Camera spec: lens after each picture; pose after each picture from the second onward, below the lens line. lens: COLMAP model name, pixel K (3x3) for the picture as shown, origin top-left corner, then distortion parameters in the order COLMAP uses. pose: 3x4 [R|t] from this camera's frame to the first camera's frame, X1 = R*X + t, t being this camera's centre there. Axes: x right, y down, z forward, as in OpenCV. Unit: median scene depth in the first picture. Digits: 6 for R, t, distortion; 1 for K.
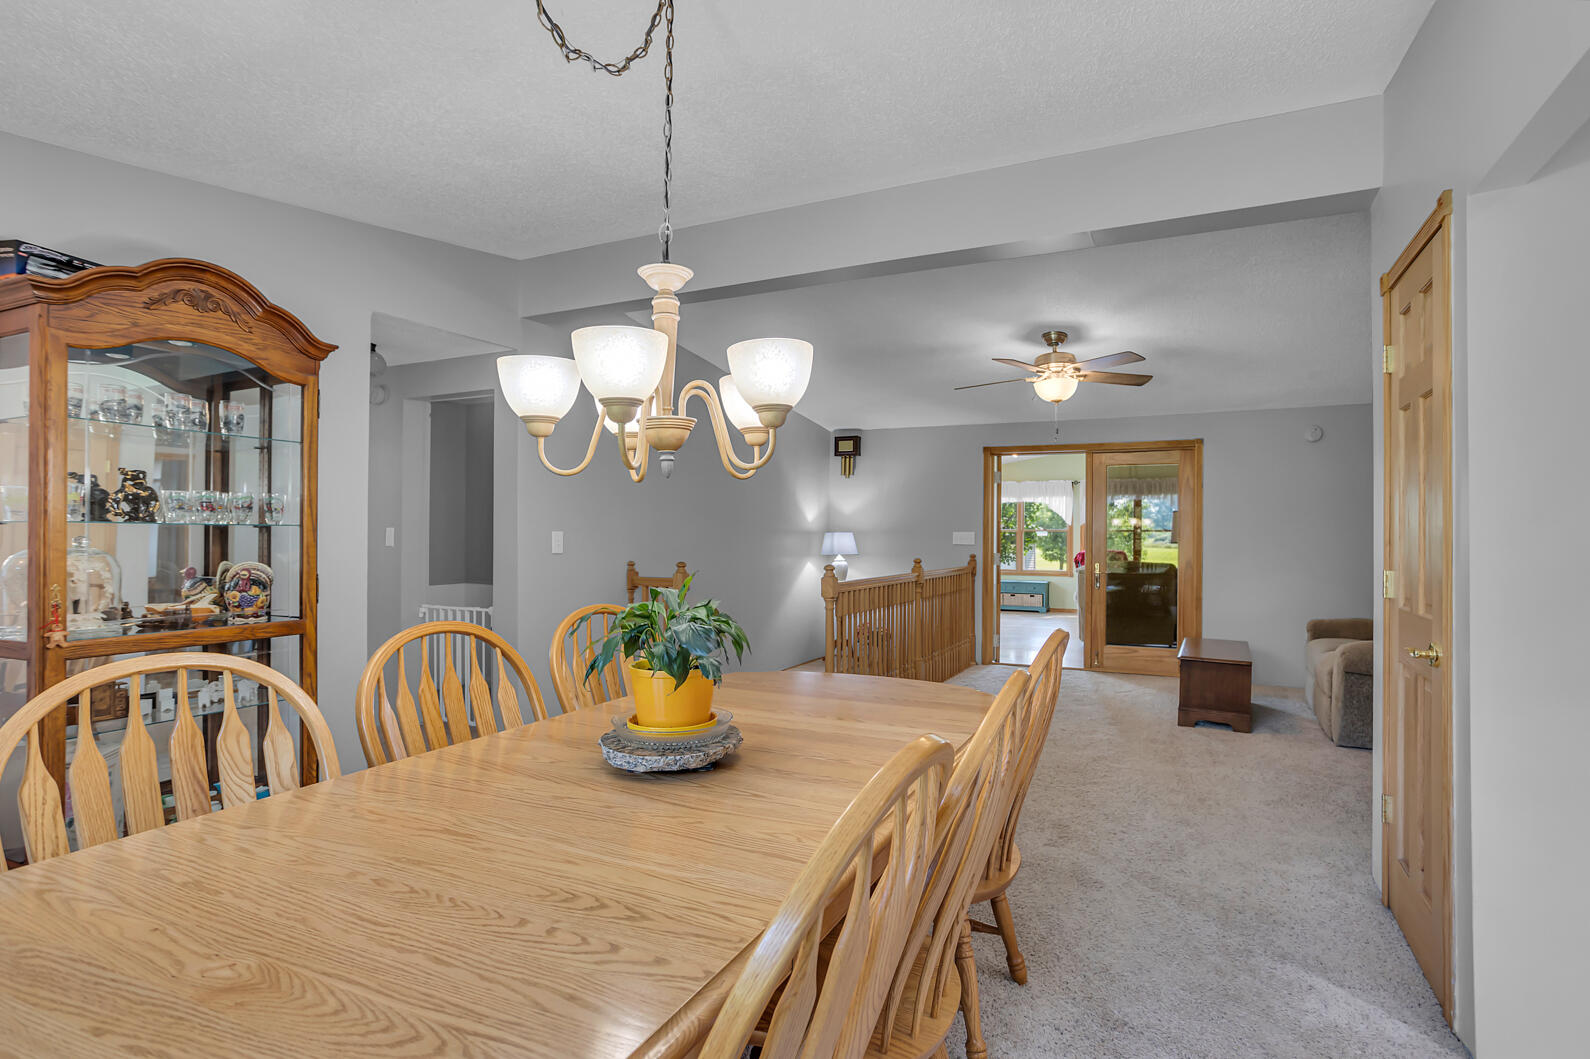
lens RADIAL K [[772.2, 0, 814.1], [0, 772.2, 518.8], [0, 0, 1]] dist [-0.045768, 0.019109]
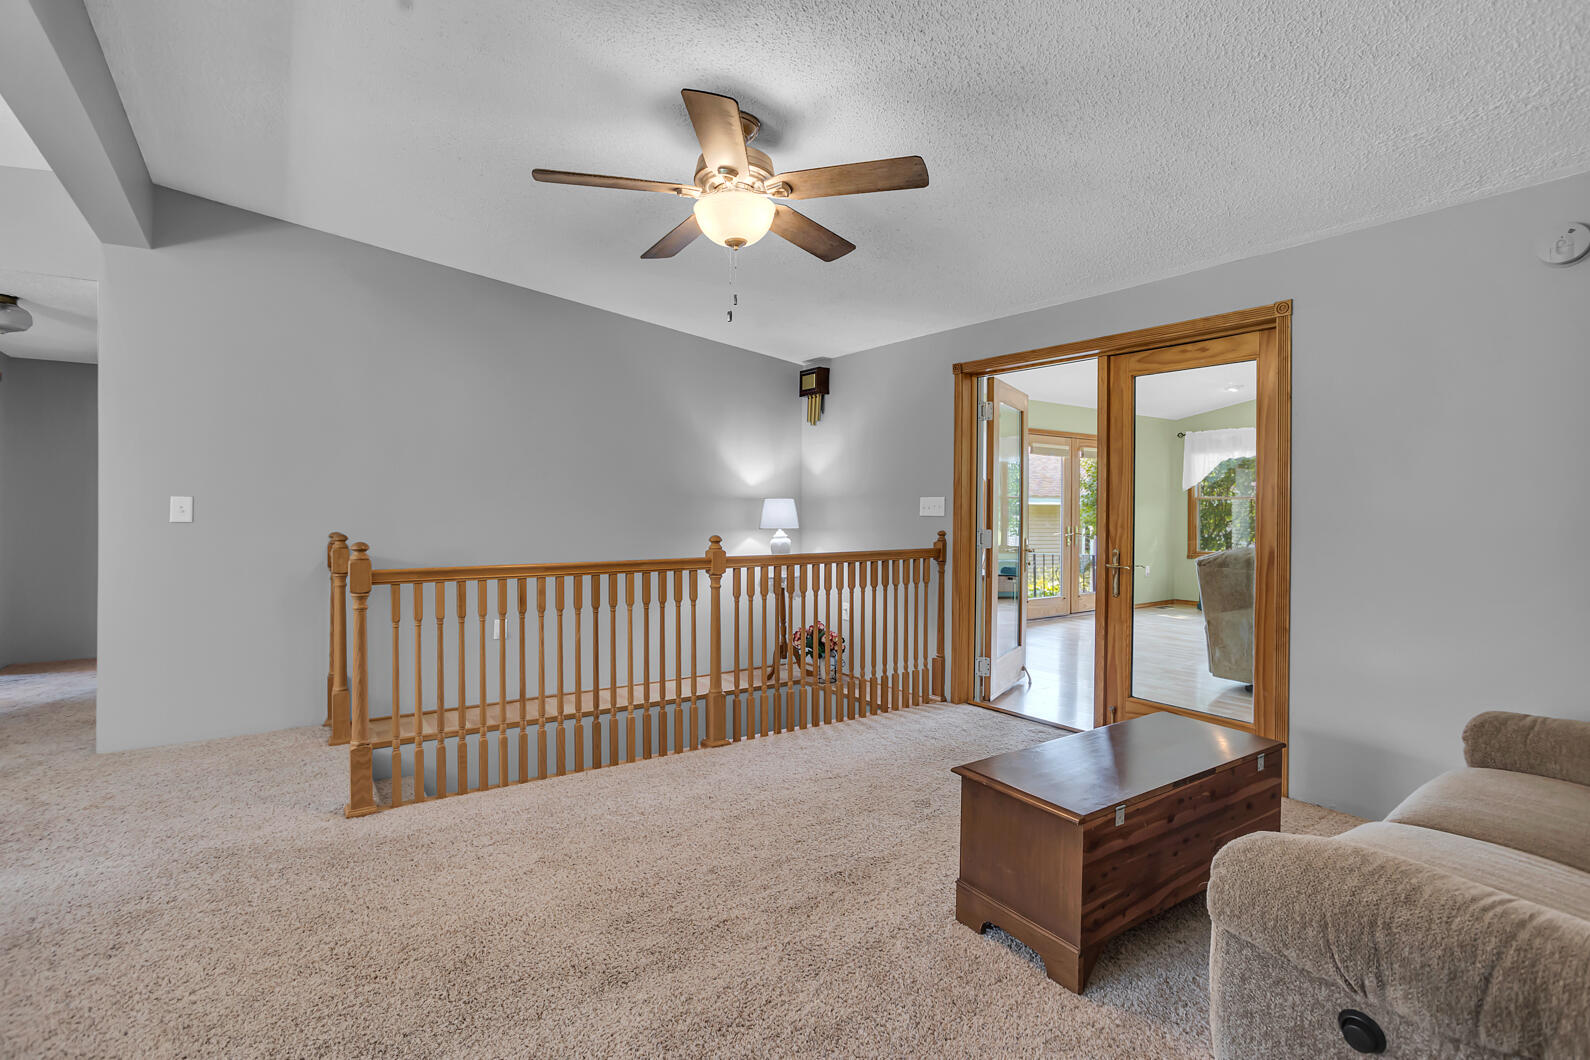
lens RADIAL K [[761.4, 0, 792.6], [0, 761.4, 509.8], [0, 0, 1]] dist [-0.042055, 0.017848]
pose [[0.872701, 0.003910, -0.488239, 0.411624], [0.009101, 0.999664, 0.024274, 0.010633], [0.488170, -0.025627, 0.872372, 0.382813]]
